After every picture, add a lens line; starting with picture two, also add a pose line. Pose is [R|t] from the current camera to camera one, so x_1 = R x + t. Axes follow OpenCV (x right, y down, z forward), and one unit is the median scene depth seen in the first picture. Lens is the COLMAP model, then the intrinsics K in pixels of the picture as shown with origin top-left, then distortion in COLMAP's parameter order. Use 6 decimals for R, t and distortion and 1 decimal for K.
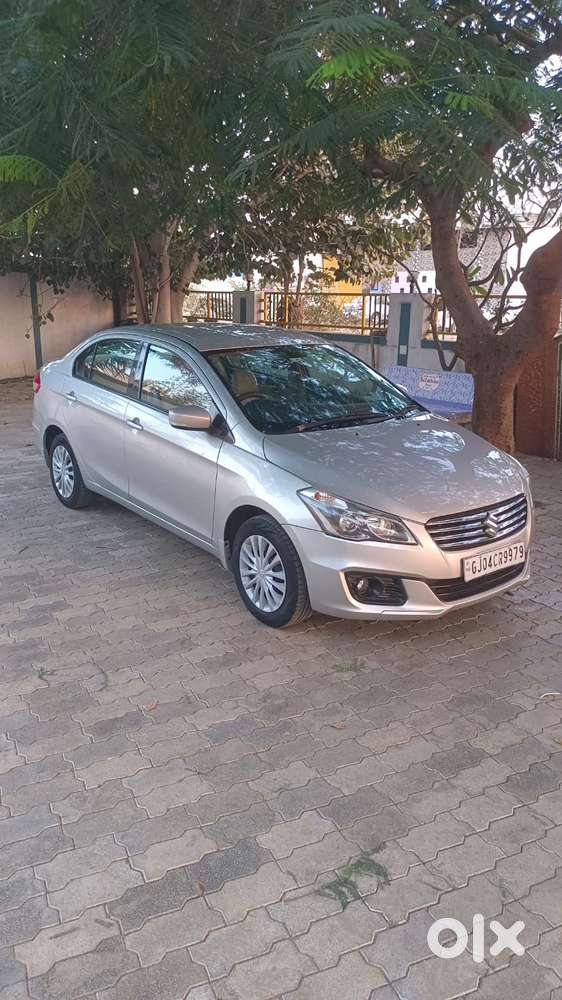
lens RADIAL K [[747.5, 0, 281.0], [0, 747.5, 500.0], [0, 0, 1]] dist [0.051374, -0.062816]
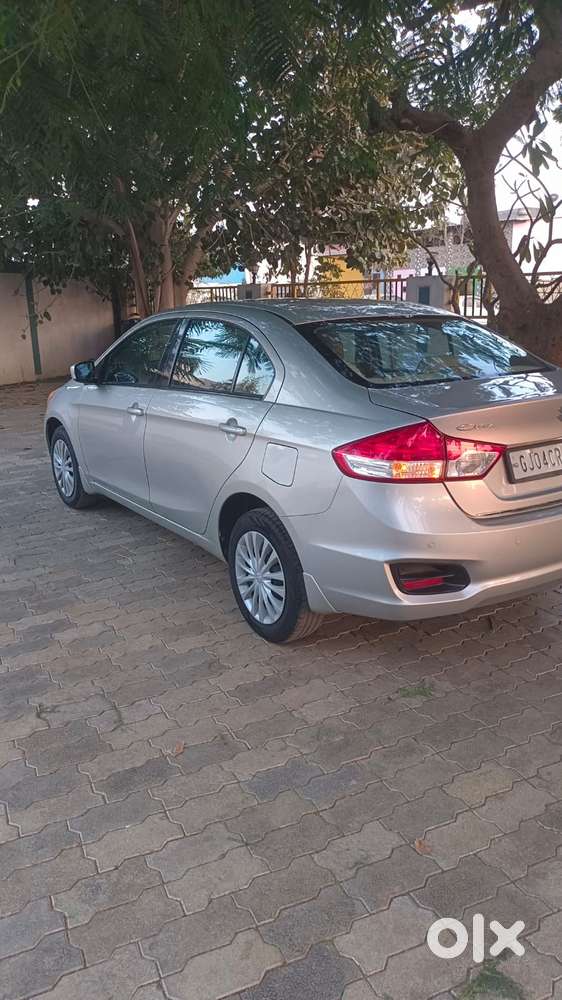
lens RADIAL K [[747.5, 0, 281.0], [0, 747.5, 500.0], [0, 0, 1]] dist [0.051374, -0.062816]
pose [[0.999460, -0.032268, -0.006269, -0.047158], [0.032213, 0.999443, -0.008748, 0.019381], [0.006548, 0.008542, 0.999942, 0.191329]]
